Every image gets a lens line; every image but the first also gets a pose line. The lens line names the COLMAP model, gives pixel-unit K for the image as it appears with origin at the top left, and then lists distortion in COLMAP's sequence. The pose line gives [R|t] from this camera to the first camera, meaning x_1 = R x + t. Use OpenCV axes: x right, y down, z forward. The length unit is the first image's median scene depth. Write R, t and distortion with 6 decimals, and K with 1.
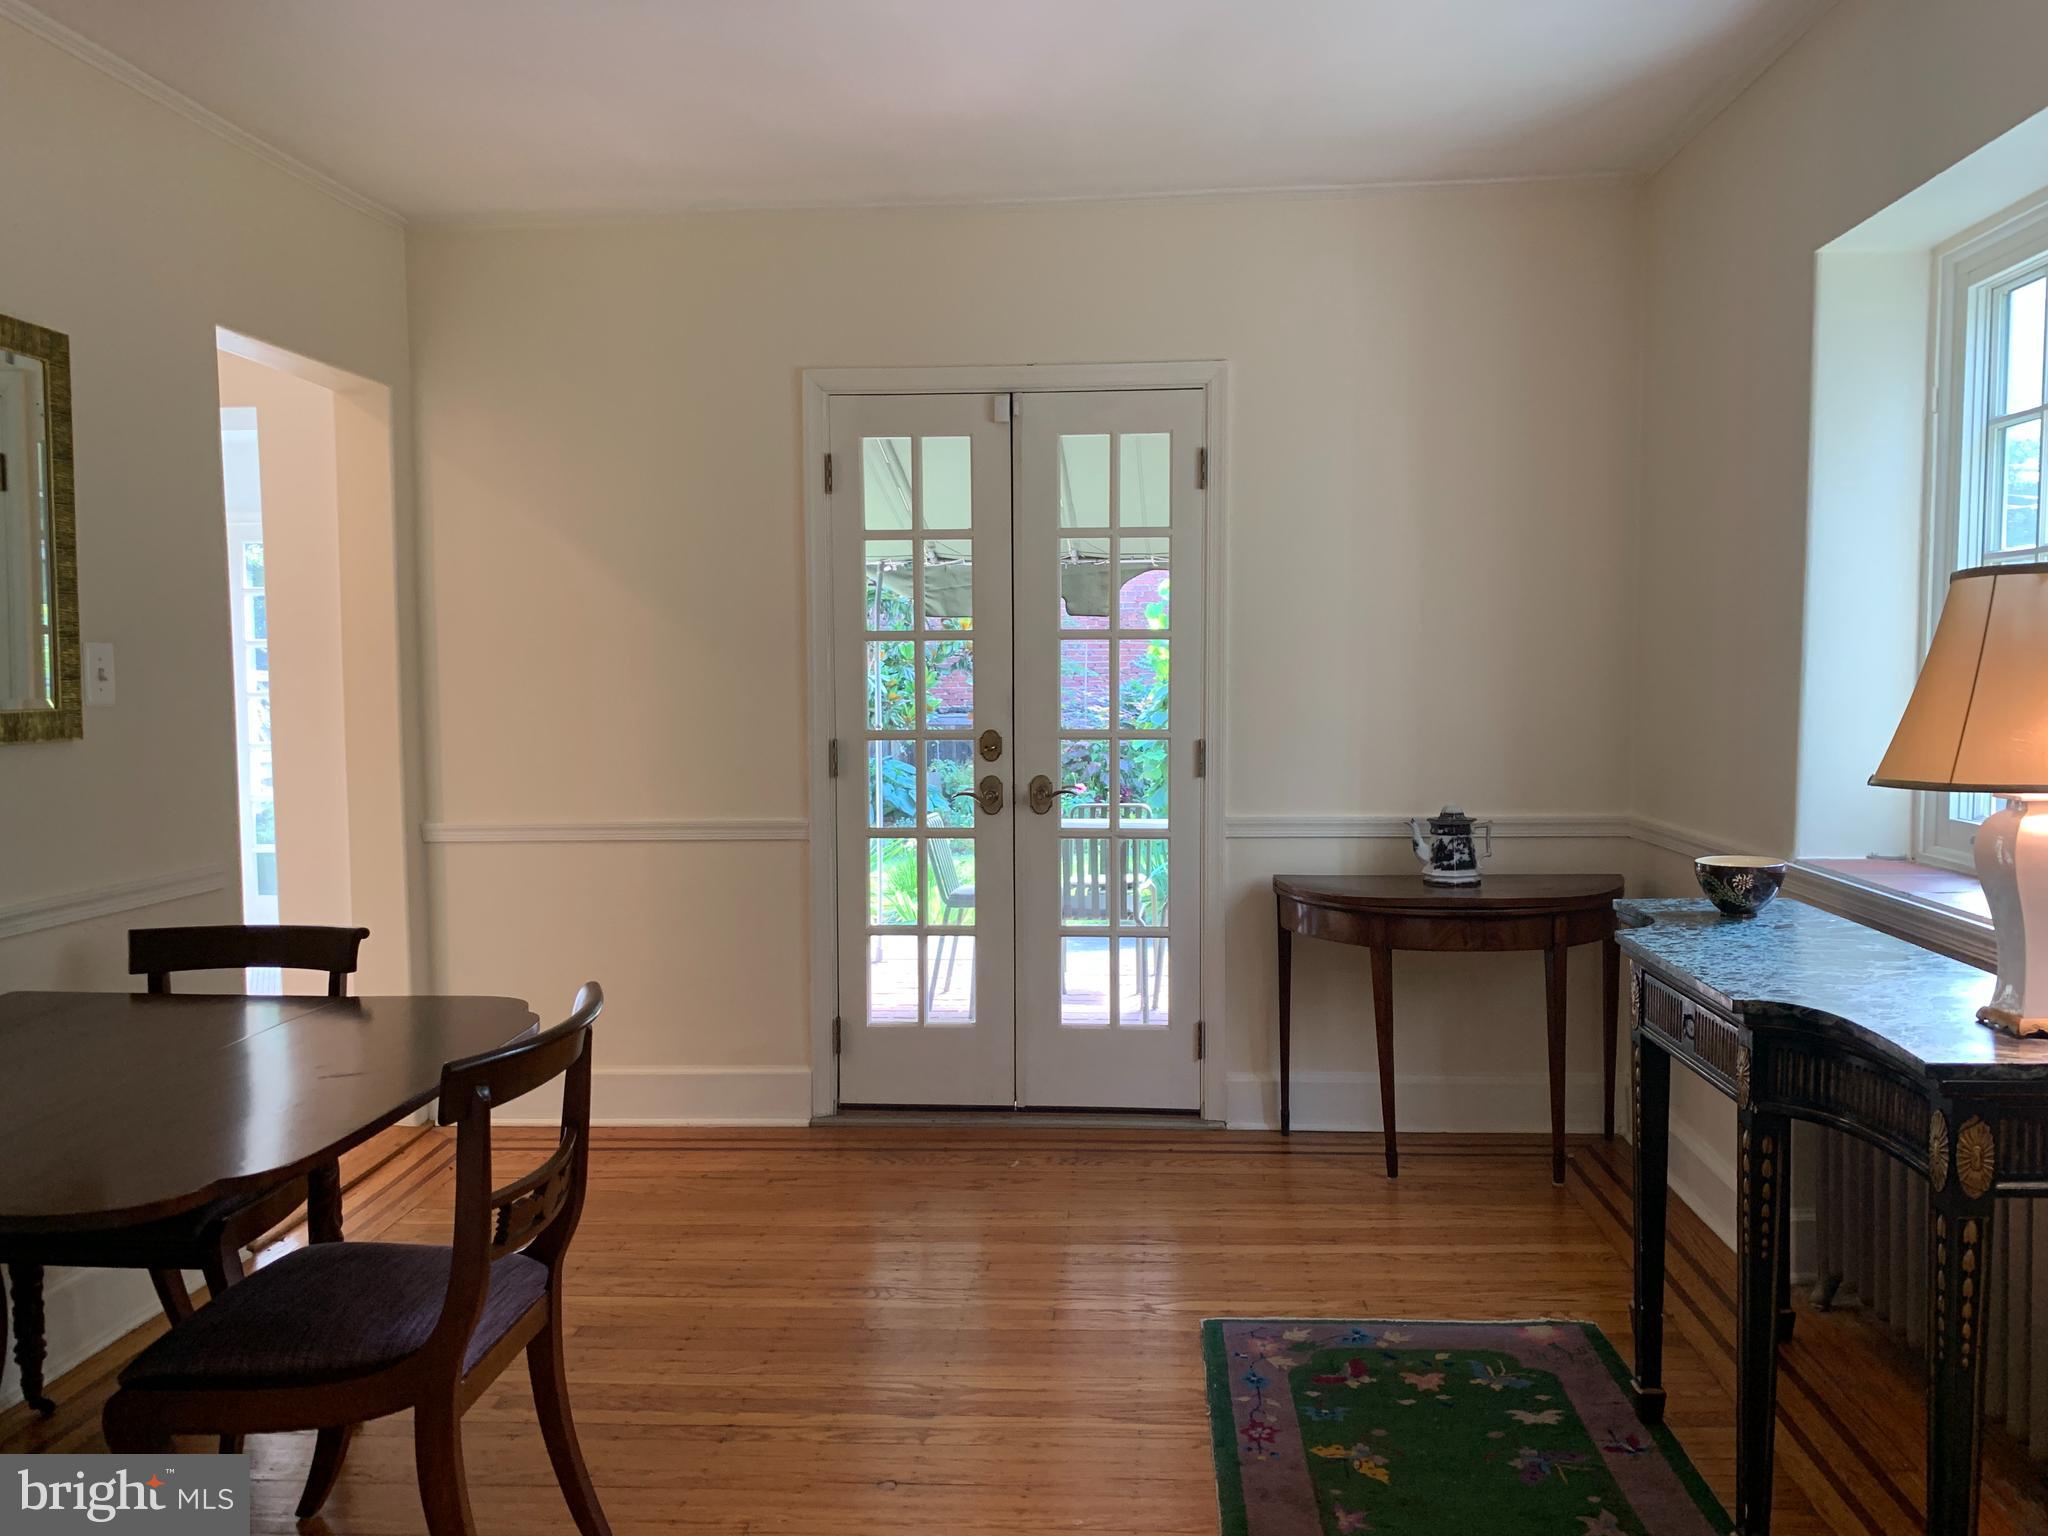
lens RADIAL K [[1547.6, 0, 1022.7], [0, 1547.6, 765.8], [0, 0, 1]] dist [0.085707, 0.000641]
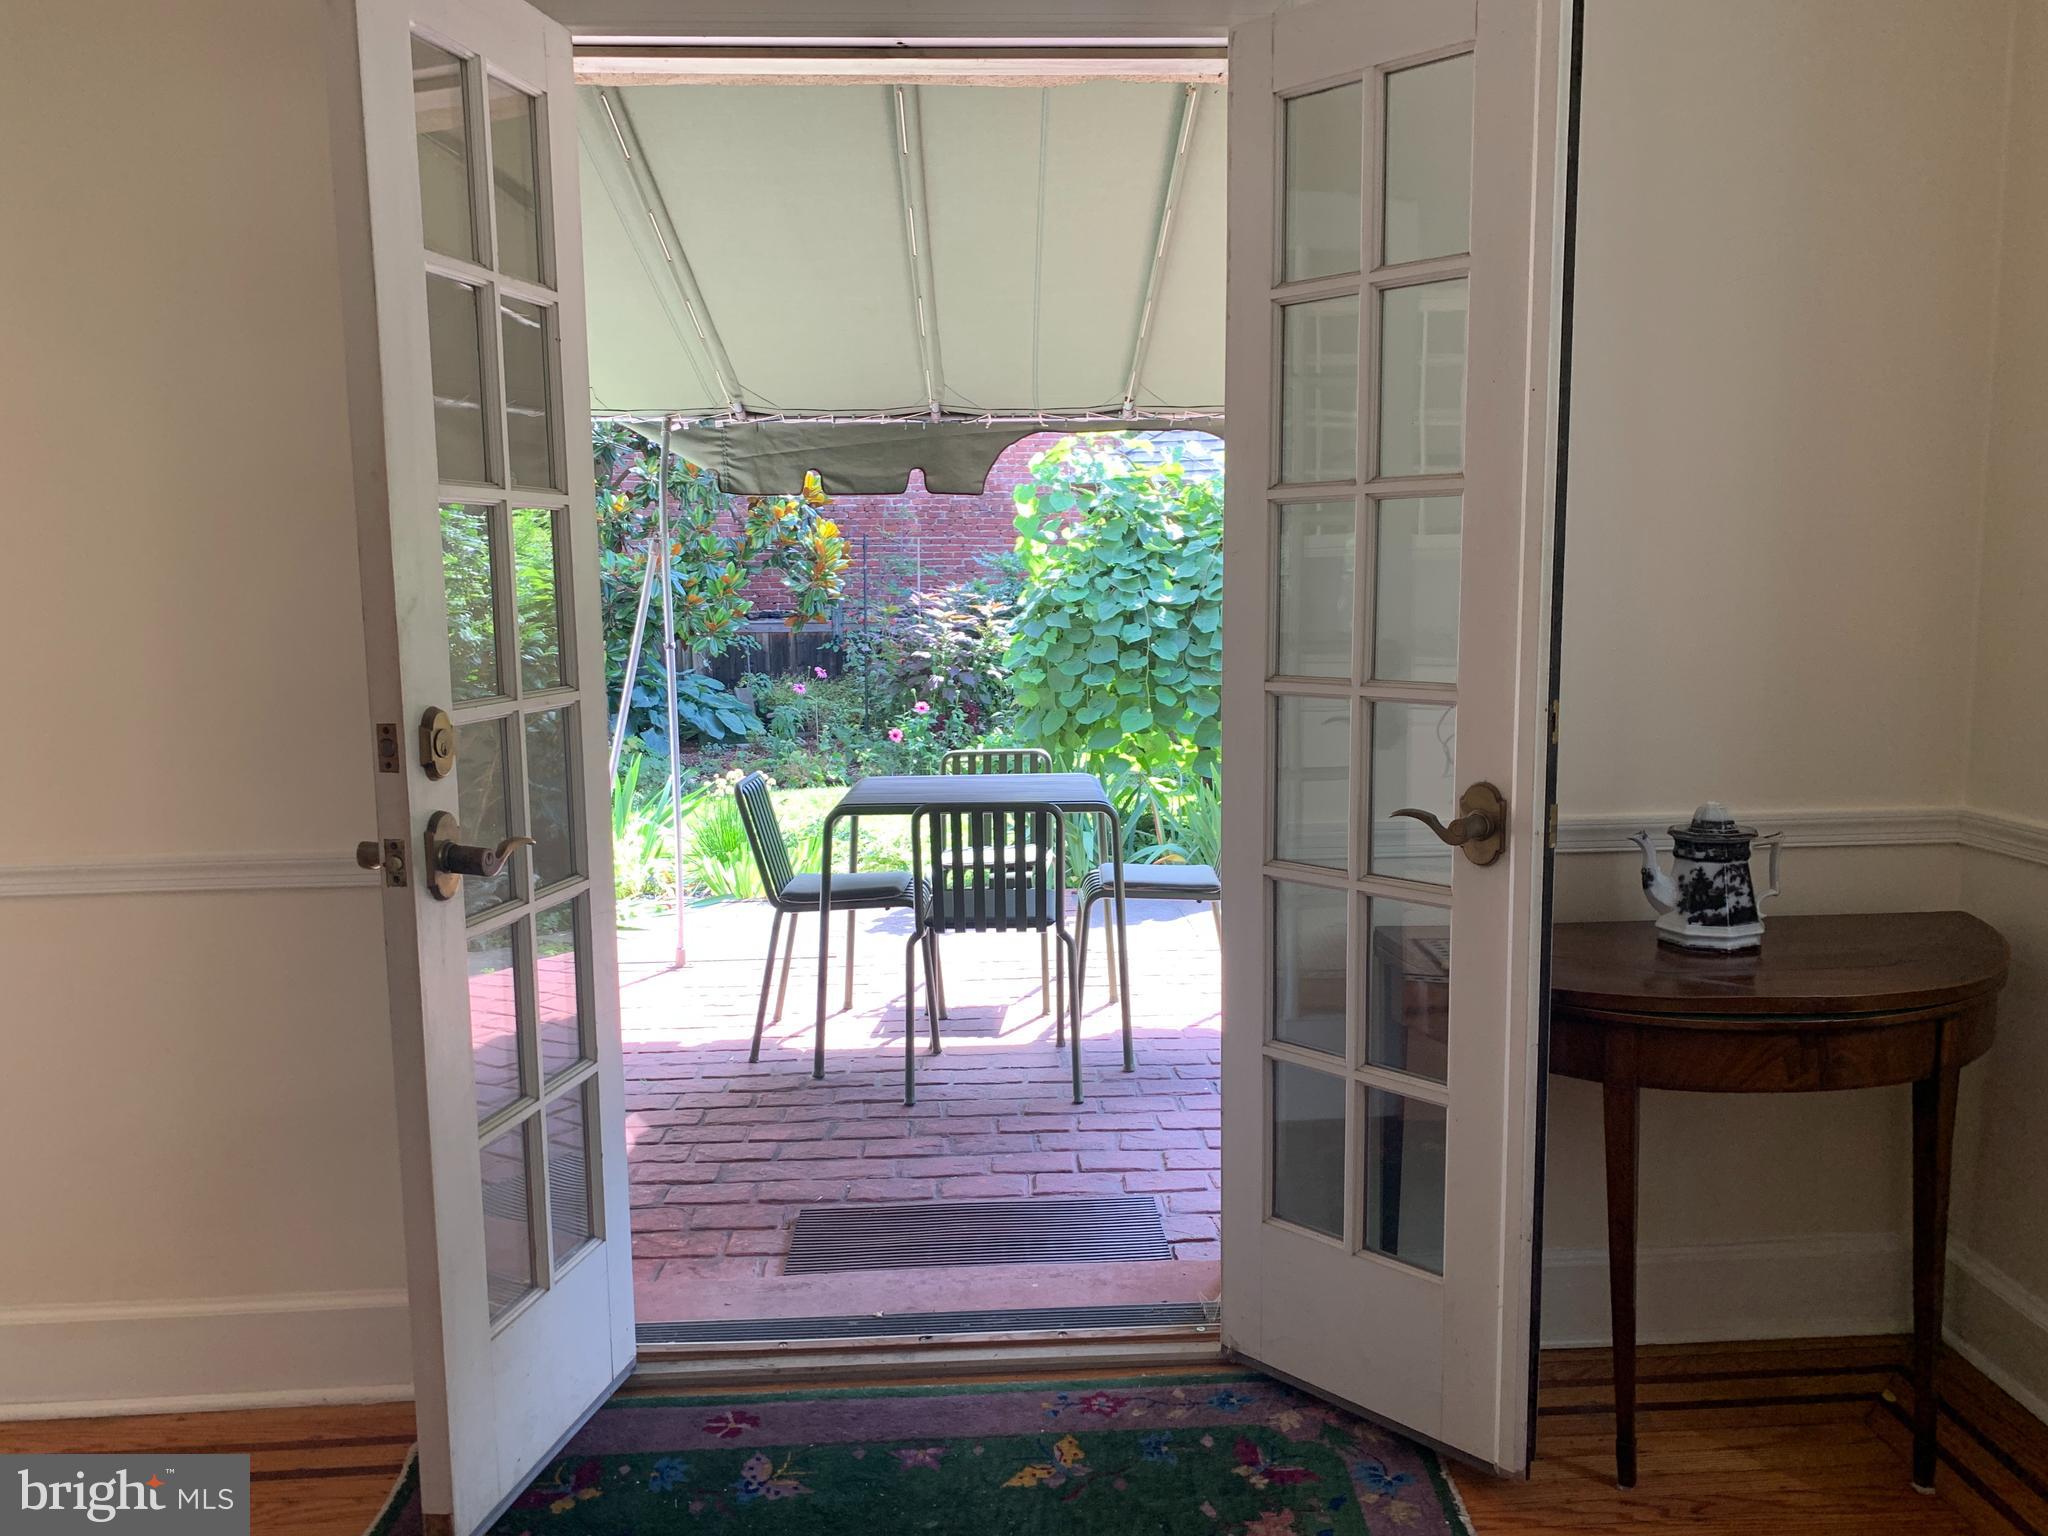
lens RADIAL K [[1547.6, 0, 1034.5], [0, 1547.6, 771.4], [0, 0, 1]] dist [0.085707, 0.000641]
pose [[0.991551, -0.020774, 0.128042, -0.025551], [0.011970, 0.997535, 0.069146, -0.020796], [-0.129163, -0.067029, 0.989355, 0.350565]]
